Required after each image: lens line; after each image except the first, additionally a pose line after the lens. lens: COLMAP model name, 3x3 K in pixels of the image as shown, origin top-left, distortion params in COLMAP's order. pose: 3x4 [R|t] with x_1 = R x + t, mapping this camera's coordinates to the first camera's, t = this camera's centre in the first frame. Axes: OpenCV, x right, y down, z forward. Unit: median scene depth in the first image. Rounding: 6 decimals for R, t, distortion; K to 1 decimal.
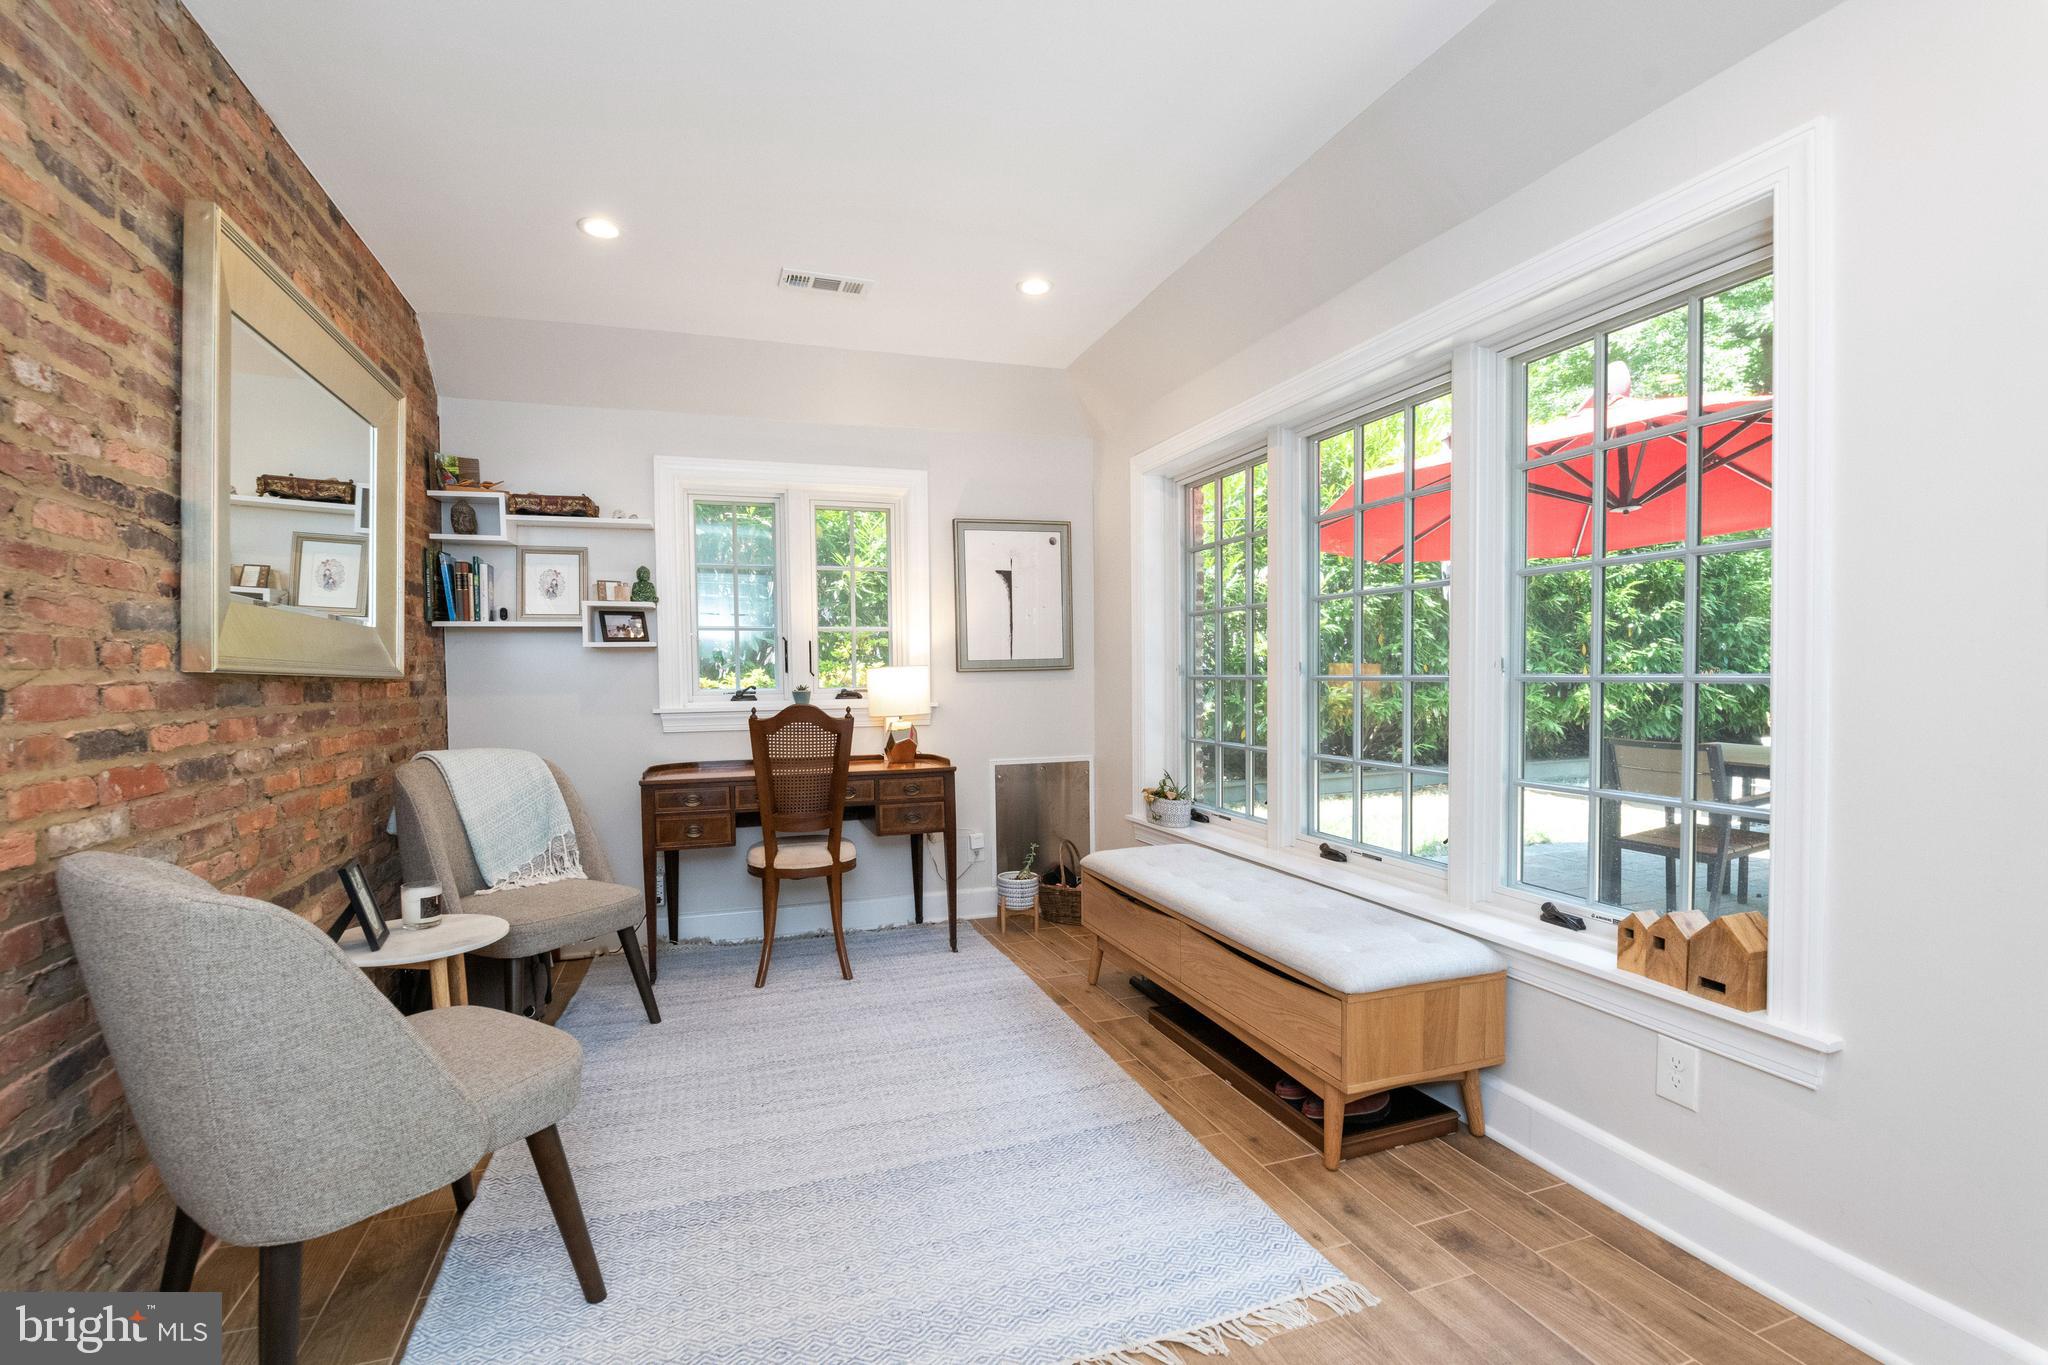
lens RADIAL K [[889.4, 0, 1022.1], [0, 889.4, 679.0], [0, 0, 1]] dist [0.004242, -0.005783]
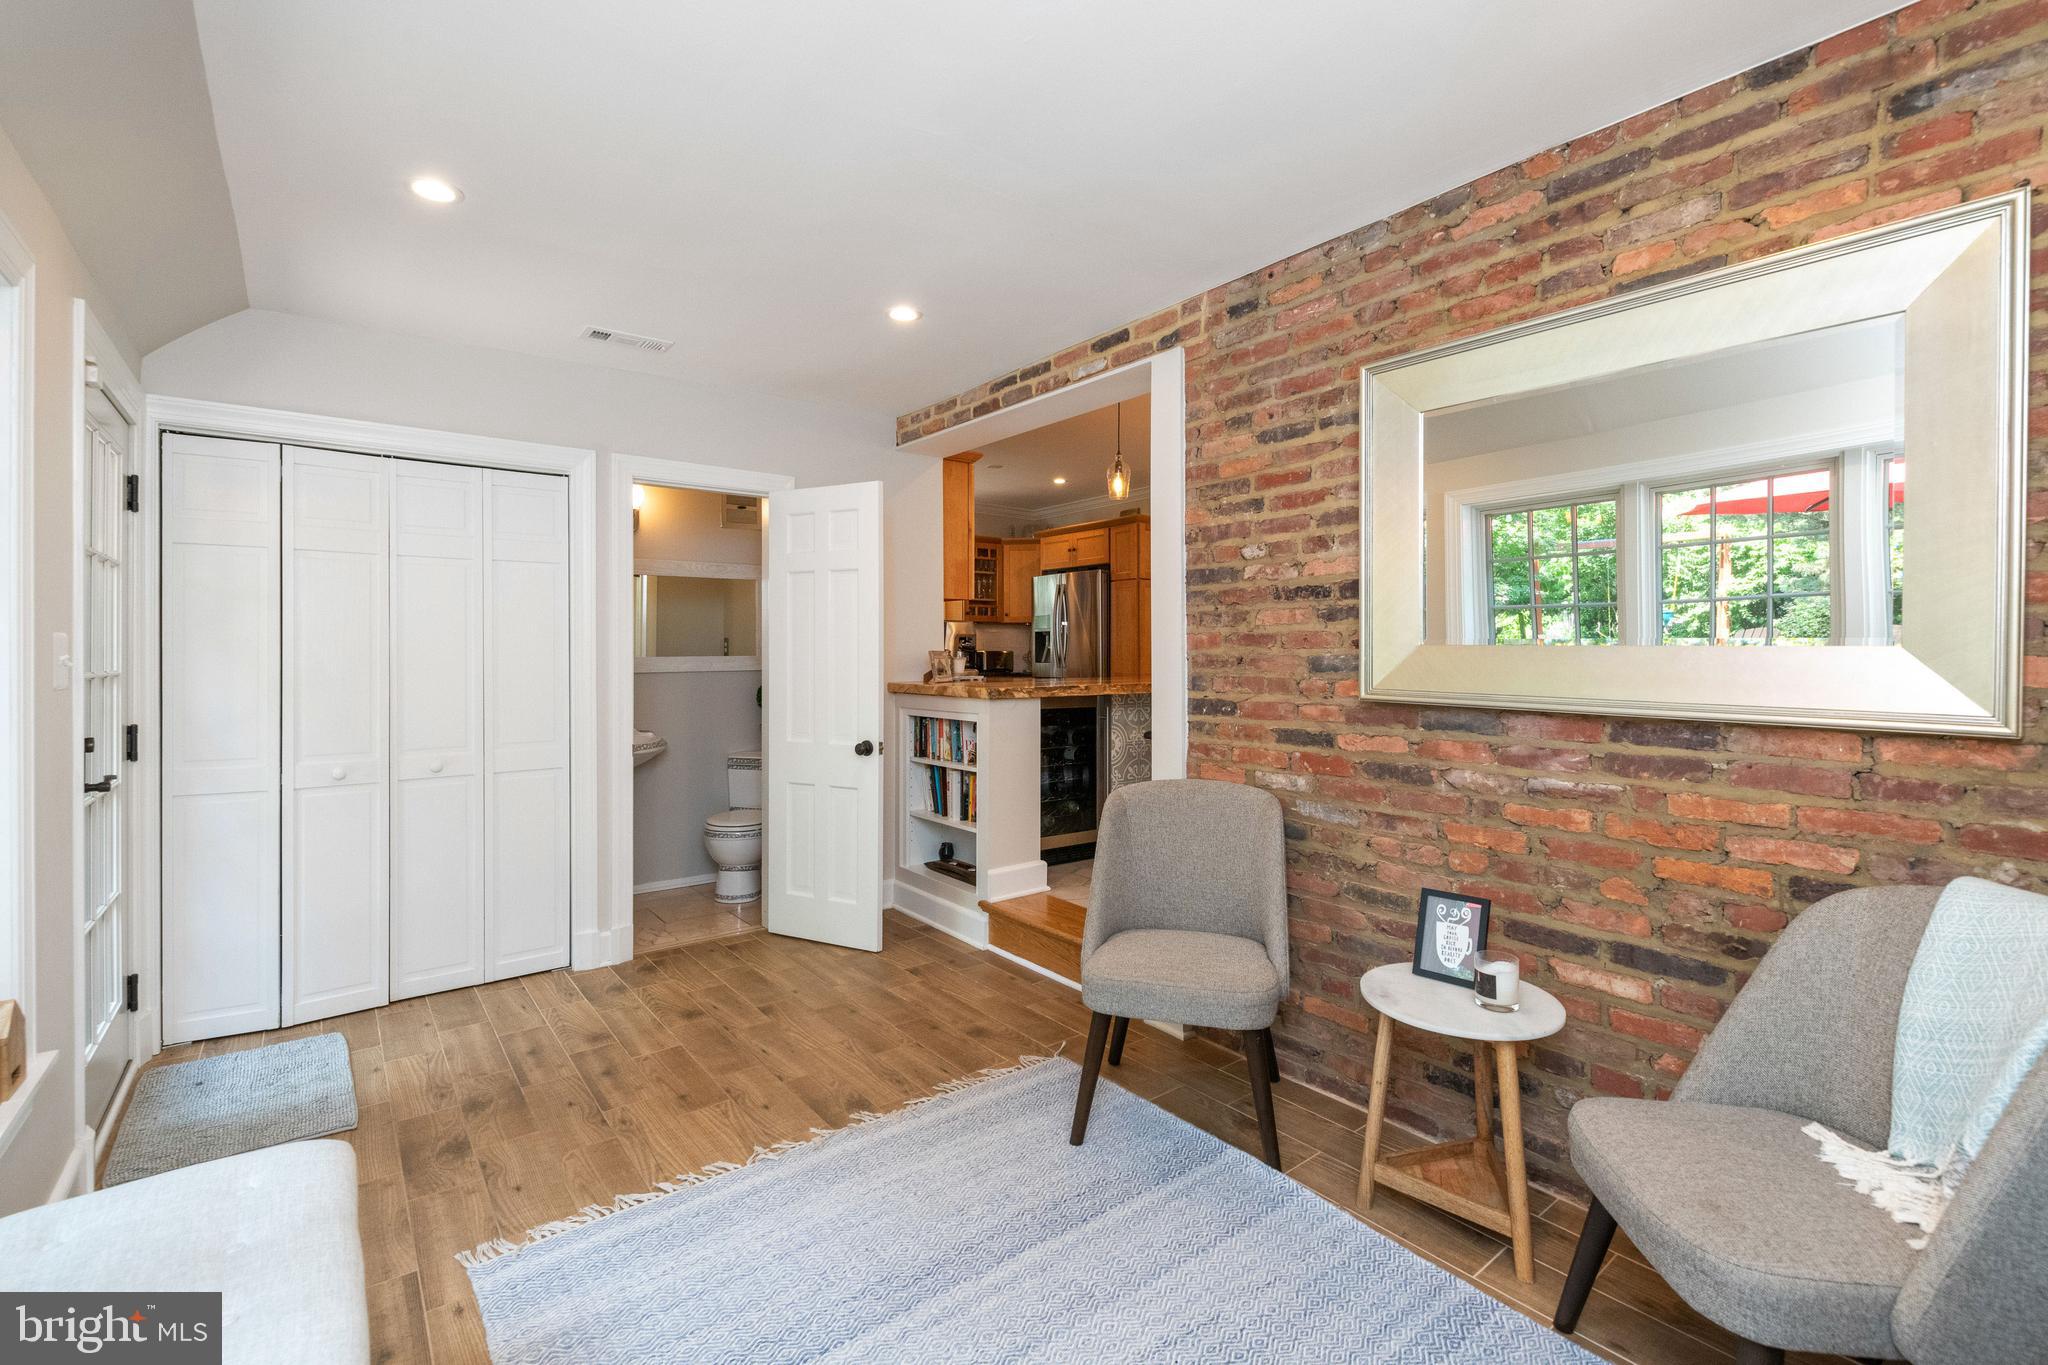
lens RADIAL K [[889.4, 0, 1019.8], [0, 889.4, 664.0], [0, 0, 1]] dist [0.004242, -0.005783]
pose [[-0.951696, 0.012127, -0.306802, 0.046308], [0.006521, 0.999793, 0.019291, -0.115502], [0.306972, 0.016359, -0.951578, 2.627795]]
